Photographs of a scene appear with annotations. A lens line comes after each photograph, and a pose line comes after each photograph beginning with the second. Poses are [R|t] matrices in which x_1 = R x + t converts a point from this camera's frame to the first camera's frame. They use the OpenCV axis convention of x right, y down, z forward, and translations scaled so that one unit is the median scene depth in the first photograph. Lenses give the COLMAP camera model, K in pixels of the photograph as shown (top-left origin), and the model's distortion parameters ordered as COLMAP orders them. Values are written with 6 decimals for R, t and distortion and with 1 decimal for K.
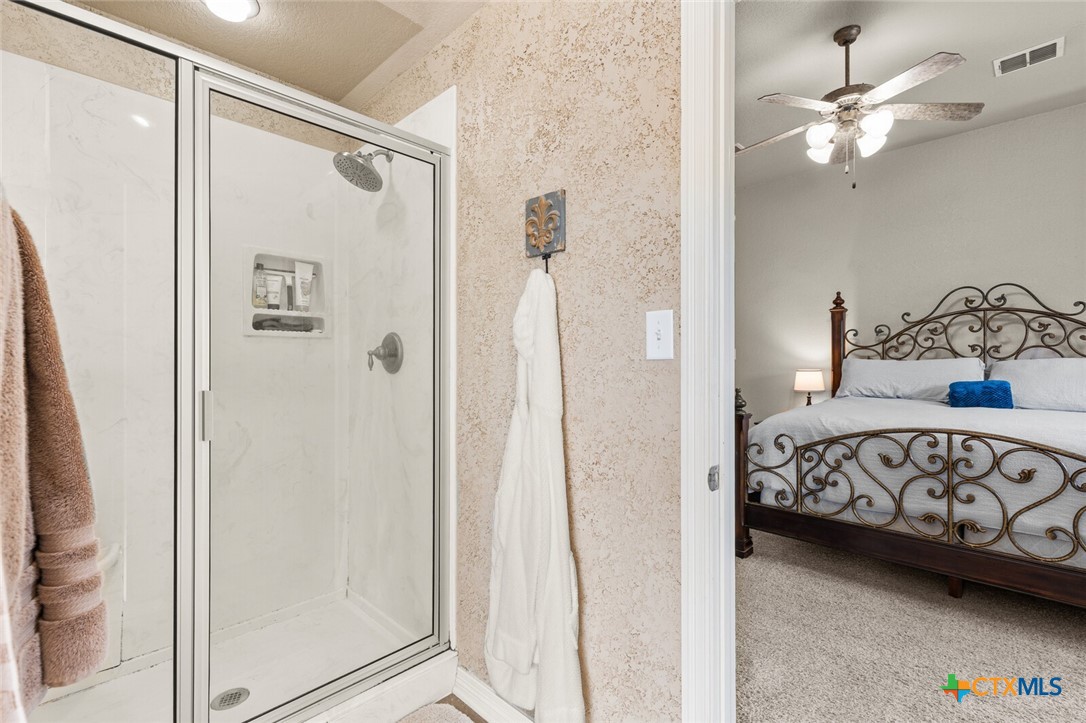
lens RADIAL K [[489.2, 0, 542.6], [0, 489.2, 359.9], [0, 0, 1]] dist [0.004143, 0.000251]
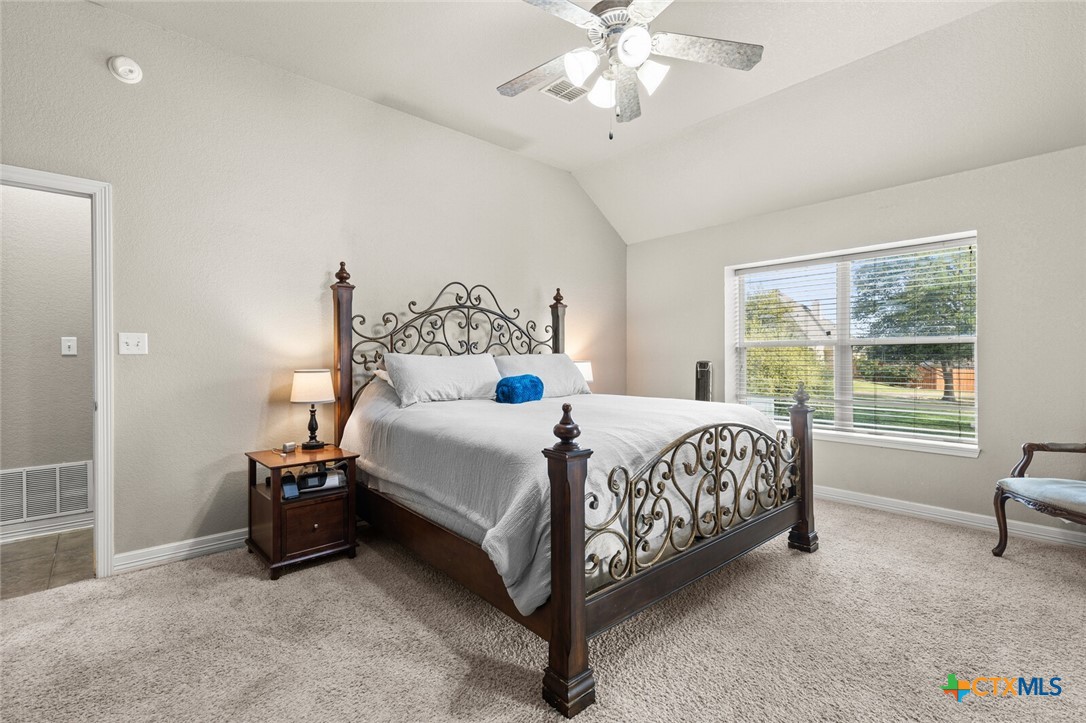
lens RADIAL K [[489.2, 0, 542.6], [0, 489.2, 359.9], [0, 0, 1]] dist [0.004143, 0.000251]
pose [[0.056837, -0.005759, 0.998367, -0.125286], [-0.000497, 0.999983, 0.005797, 0.002961], [-0.998383, -0.000826, 0.056833, 0.784109]]
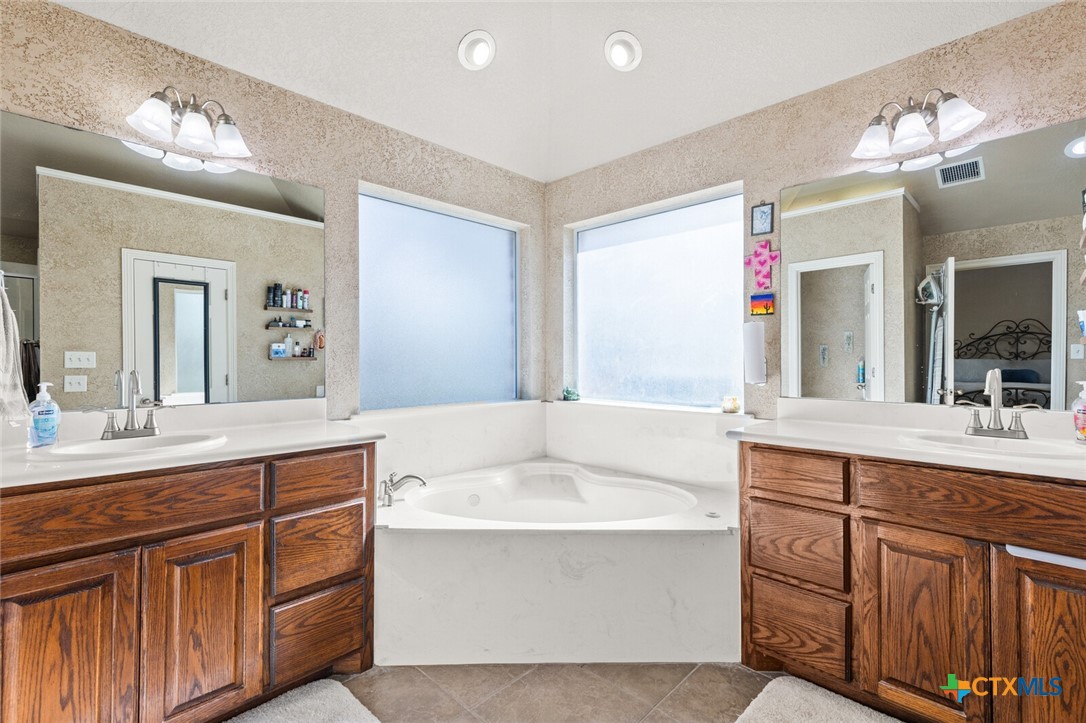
lens RADIAL K [[489.2, 0, 542.6], [0, 489.2, 359.9], [0, 0, 1]] dist [0.004143, 0.000251]
pose [[0.999931, -0.001952, 0.011577, -0.916108], [0.001950, 0.999998, 0.000187, -0.002588], [-0.011577, -0.000165, 0.999933, -0.836773]]
